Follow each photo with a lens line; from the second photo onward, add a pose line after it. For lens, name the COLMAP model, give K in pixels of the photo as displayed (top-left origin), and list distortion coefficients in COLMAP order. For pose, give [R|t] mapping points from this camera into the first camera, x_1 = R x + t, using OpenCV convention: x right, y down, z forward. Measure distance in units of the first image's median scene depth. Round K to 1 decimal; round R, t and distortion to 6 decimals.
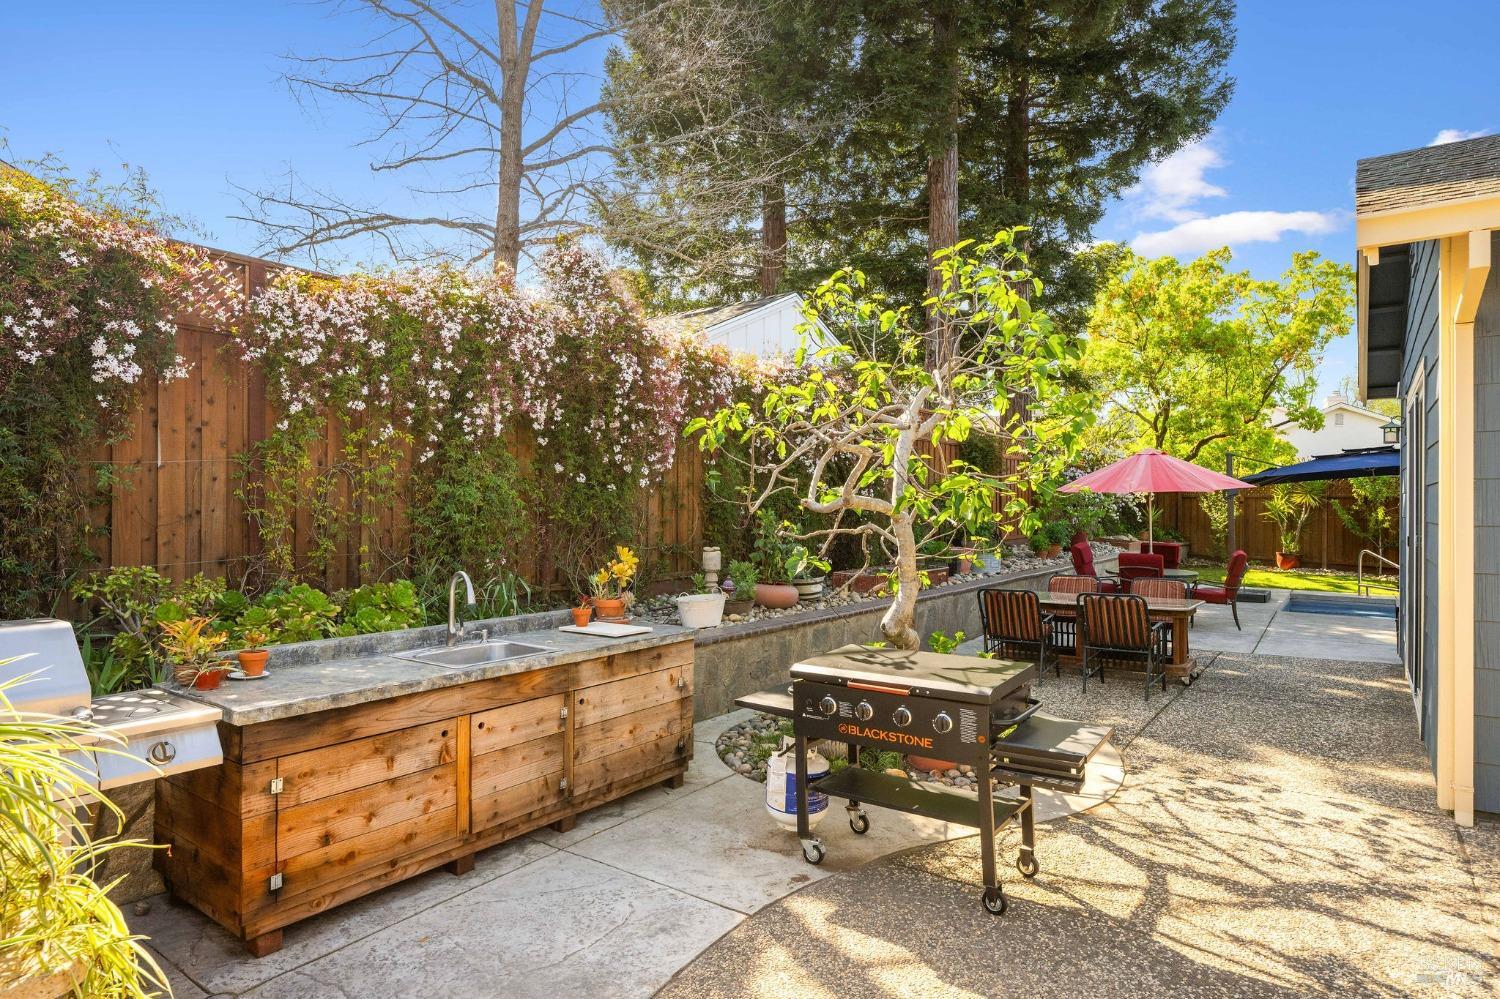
lens RADIAL K [[884.7, 0, 750.0], [0, 884.7, 499.5], [0, 0, 1]] dist [-0.000193, 0.000321]
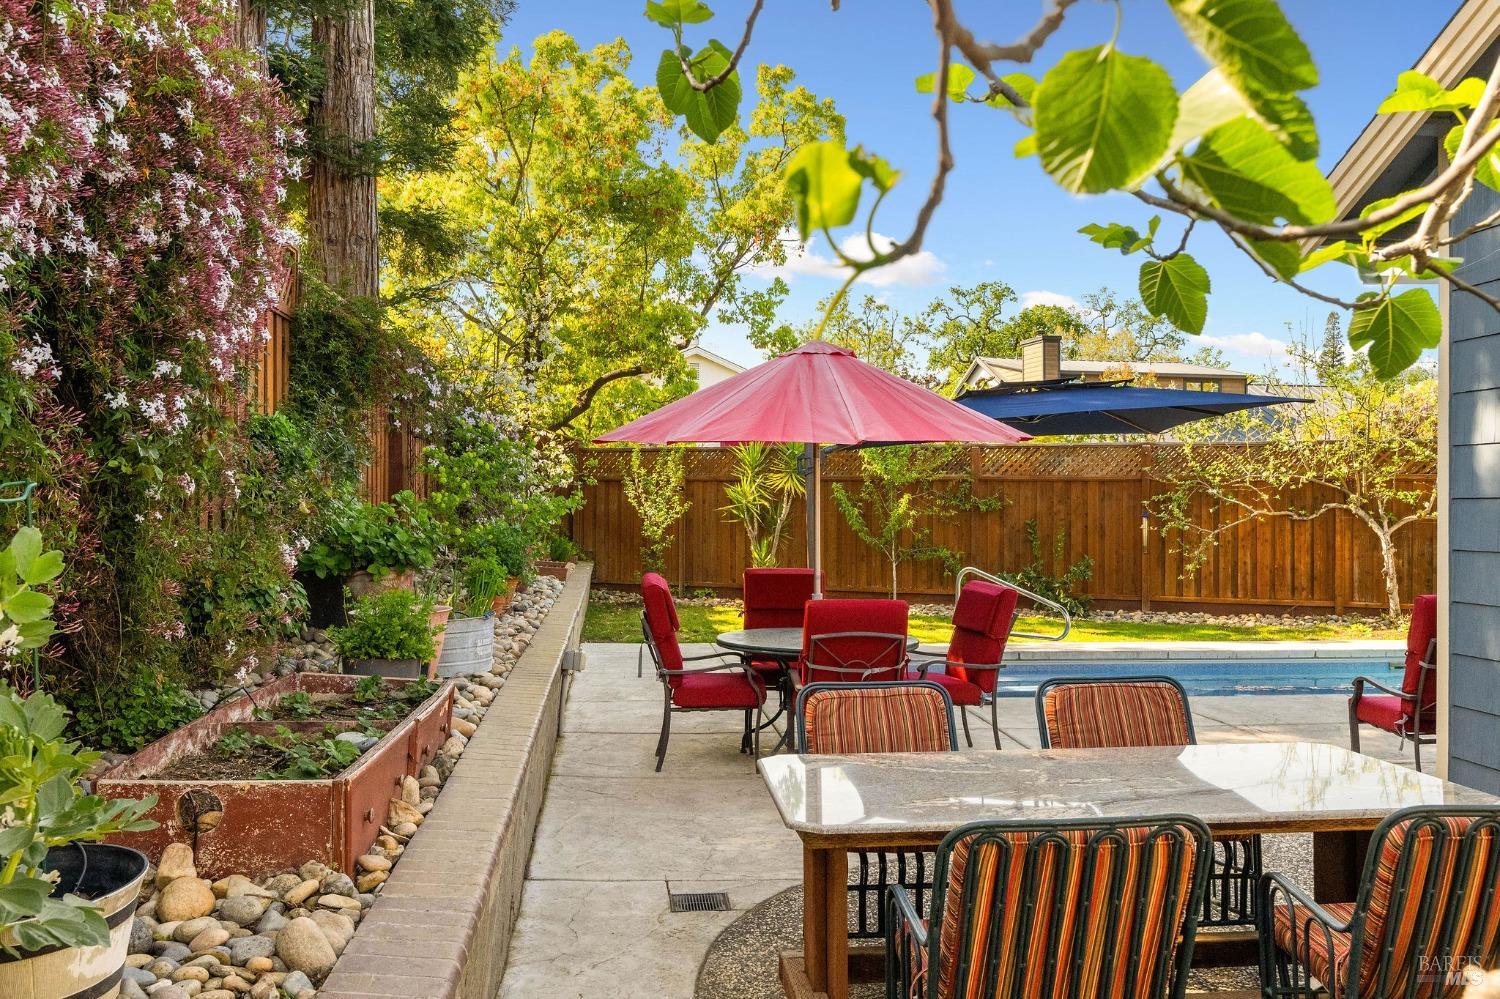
lens RADIAL K [[1390.2, 0, 750.0], [0, 1390.2, 499.5], [0, 0, 1]] dist [-0.001085, 0.000931]
pose [[0.761546, -0.005566, 0.648087, 0.006892], [0.003147, 0.999983, 0.004890, 0.007154], [-0.648104, -0.001685, 0.761550, 0.296767]]
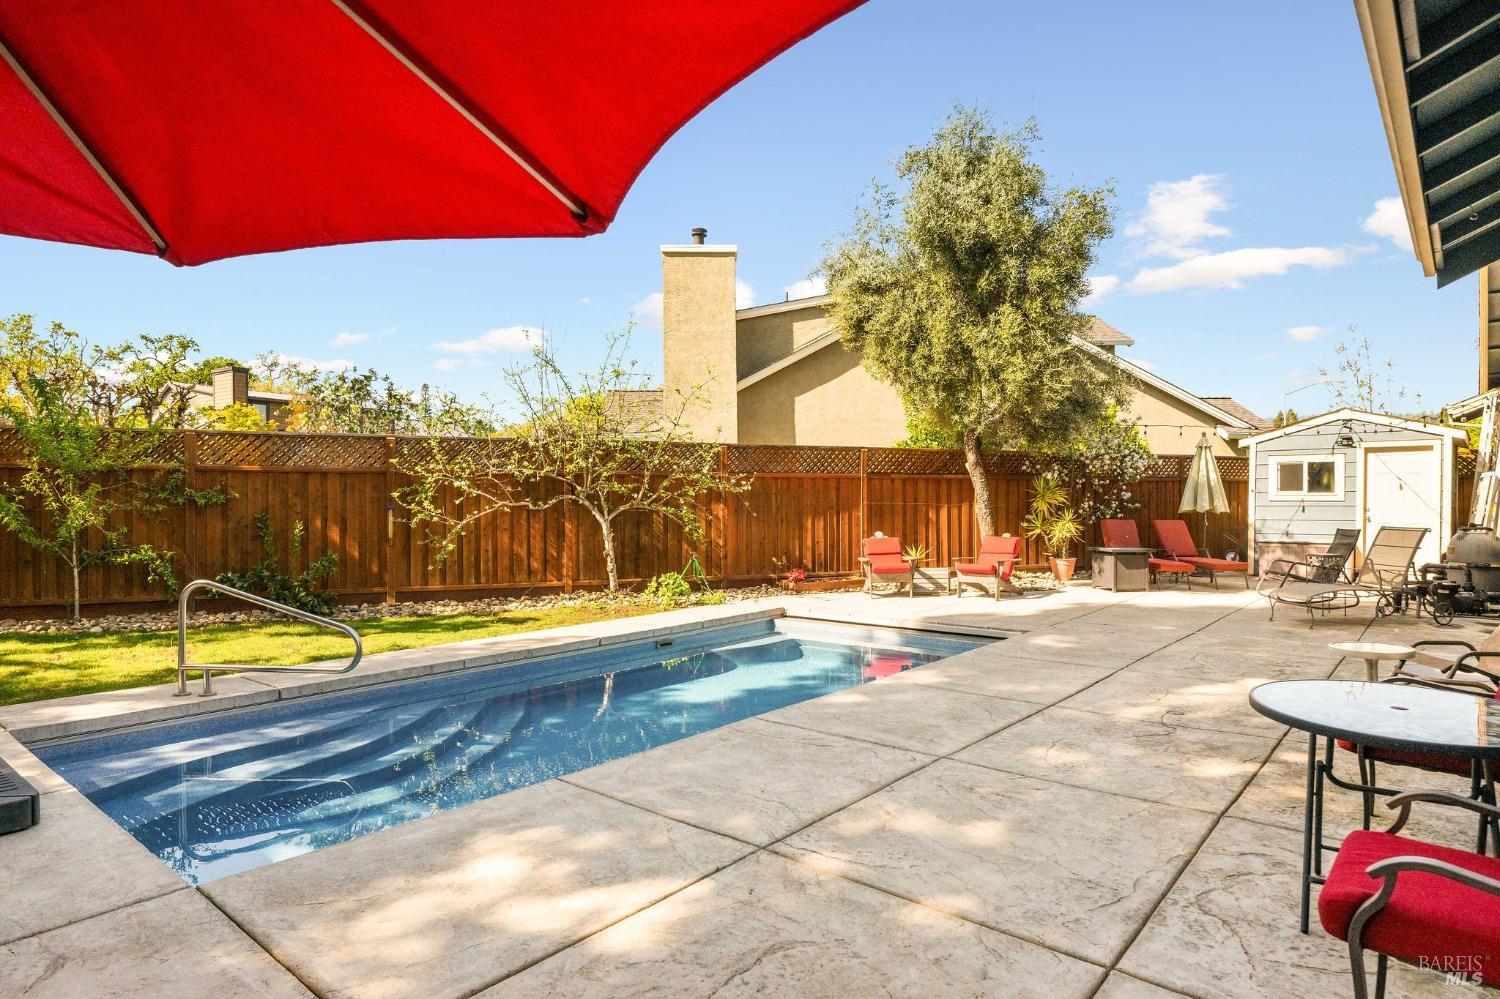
lens RADIAL K [[853.0, 0, 750.0], [0, 853.0, 499.5], [0, 0, 1]] dist [-0.011076, -0.000663]
pose [[0.097498, -0.006805, 0.995212, 0.235506], [0.003615, 0.999972, 0.006484, 0.014024], [-0.995229, 0.002965, 0.097520, 0.509430]]
